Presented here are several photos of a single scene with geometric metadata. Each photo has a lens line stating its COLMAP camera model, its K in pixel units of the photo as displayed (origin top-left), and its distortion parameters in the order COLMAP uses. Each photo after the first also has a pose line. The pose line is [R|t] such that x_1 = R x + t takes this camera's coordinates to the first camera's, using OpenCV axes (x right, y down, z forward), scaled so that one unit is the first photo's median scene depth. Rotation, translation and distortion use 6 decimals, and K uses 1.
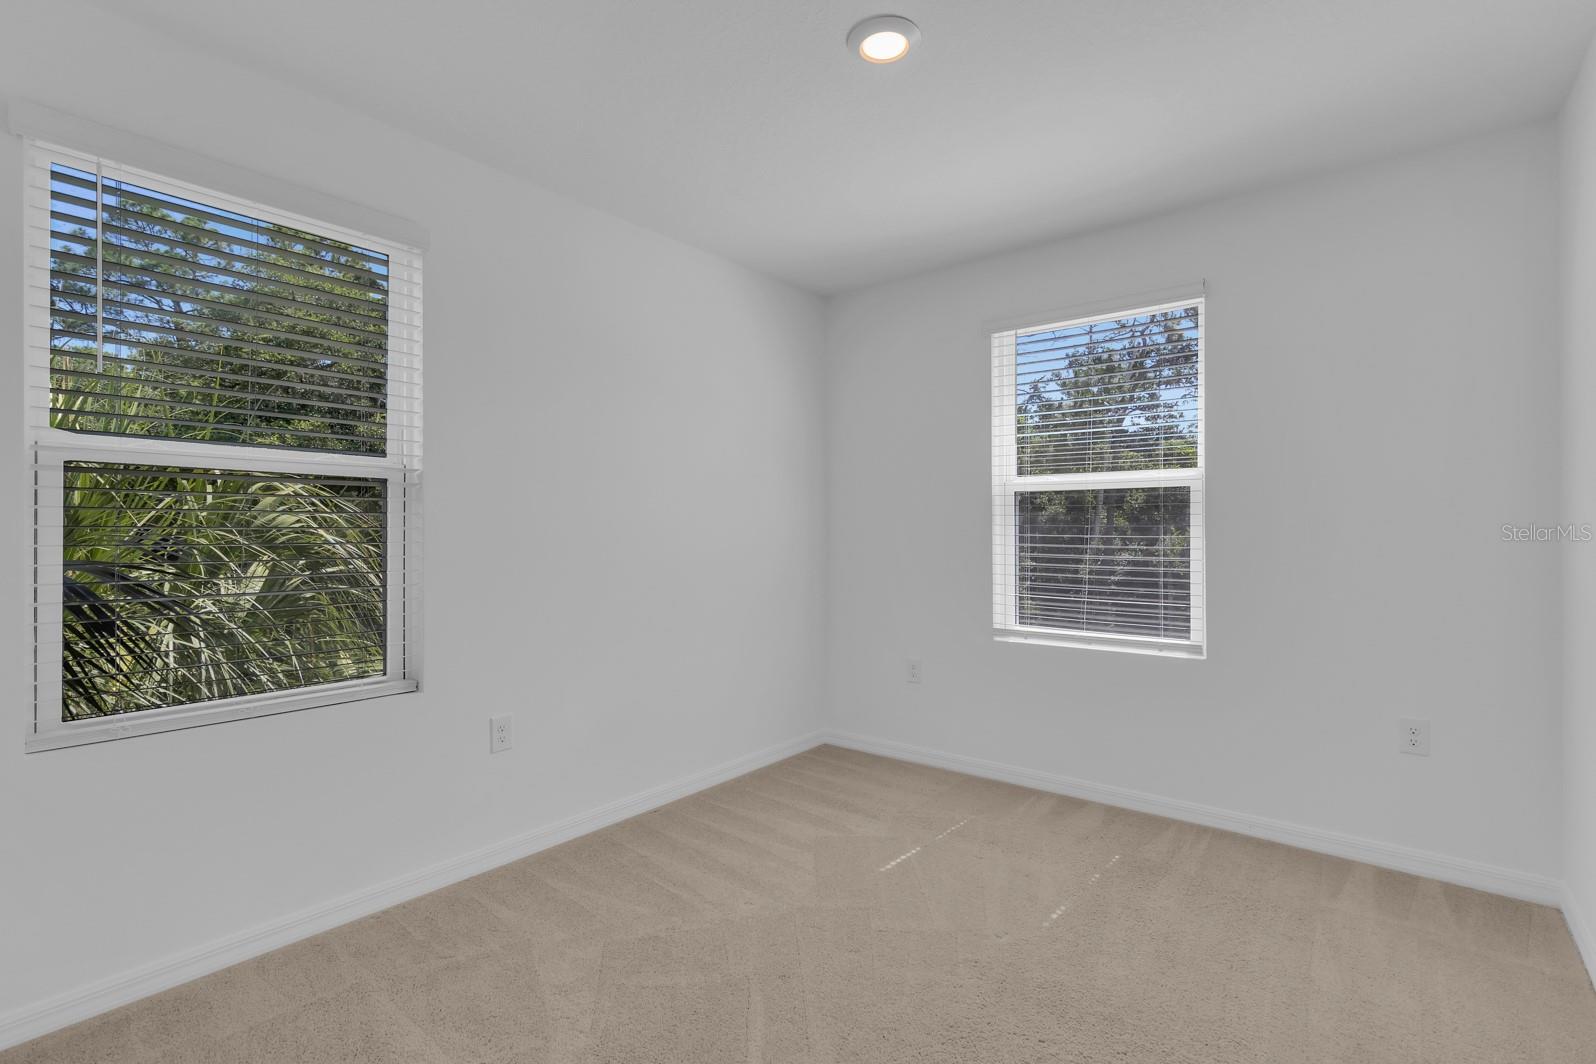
lens RADIAL K [[747.6, 0, 798.0], [0, 747.6, 532.0], [0, 0, 1]] dist [-0.002608, -0.000147]
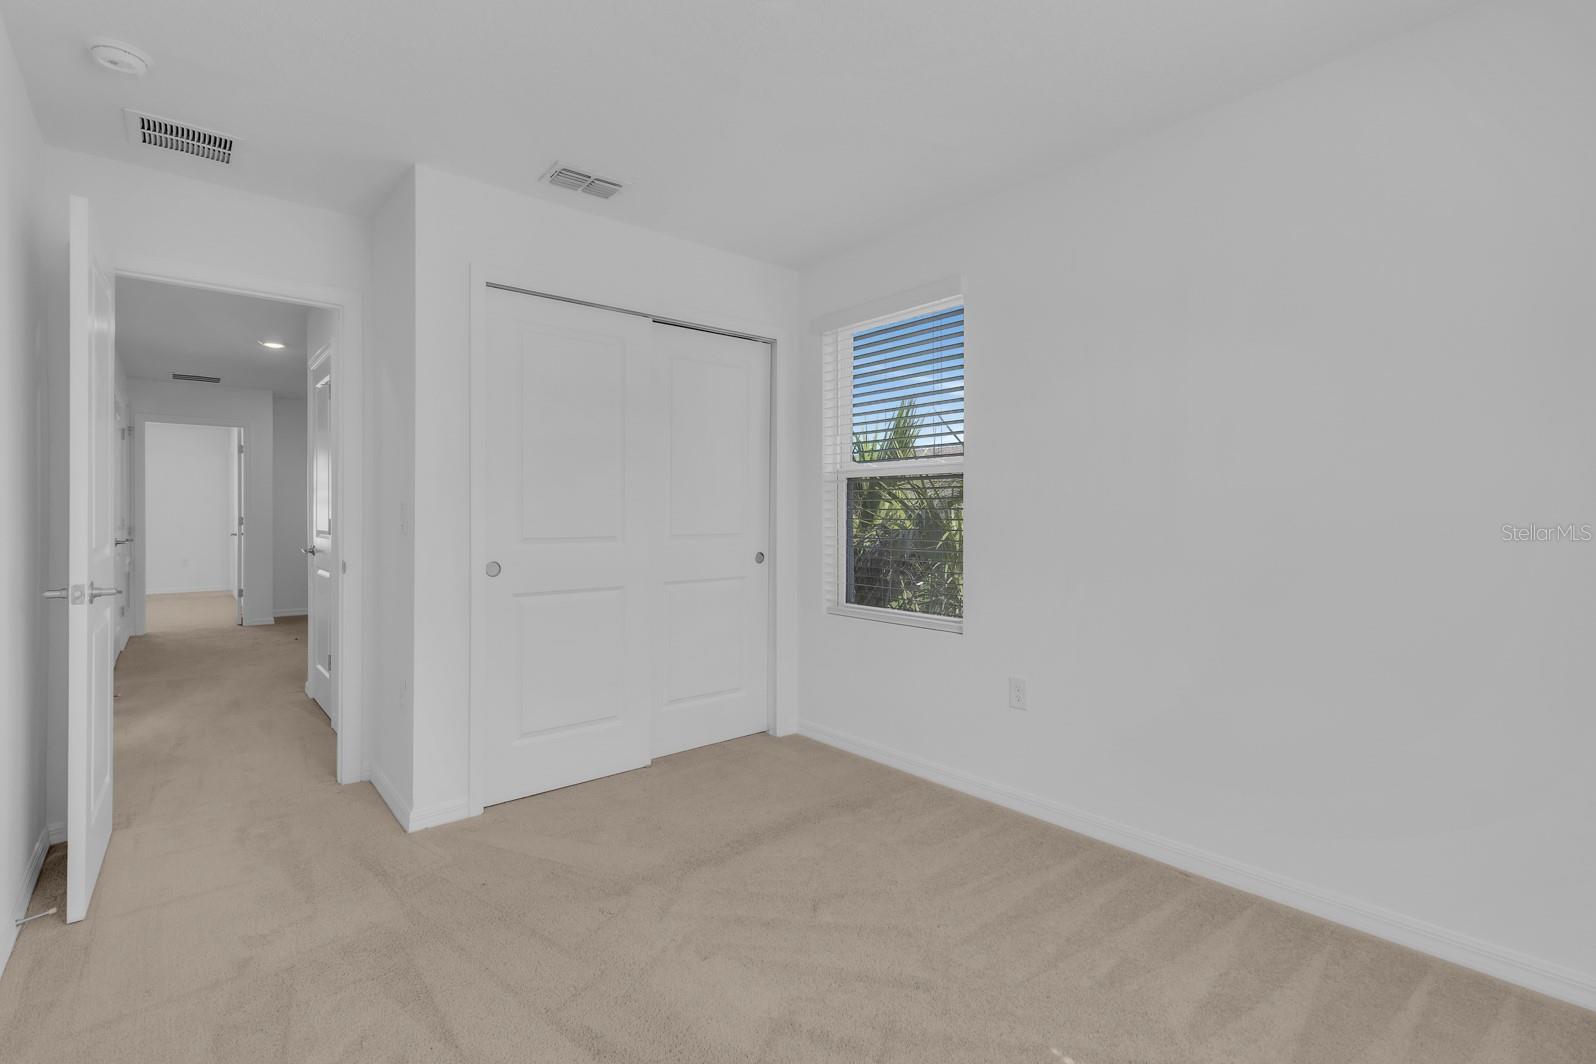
lens RADIAL K [[747.6, 0, 798.0], [0, 747.6, 532.0], [0, 0, 1]] dist [-0.002608, -0.000147]
pose [[-0.213459, 0.014319, -0.976847, 0.719886], [-0.002898, 0.999879, 0.015290, 0.015175], [0.976948, 0.006094, -0.213391, 0.880946]]
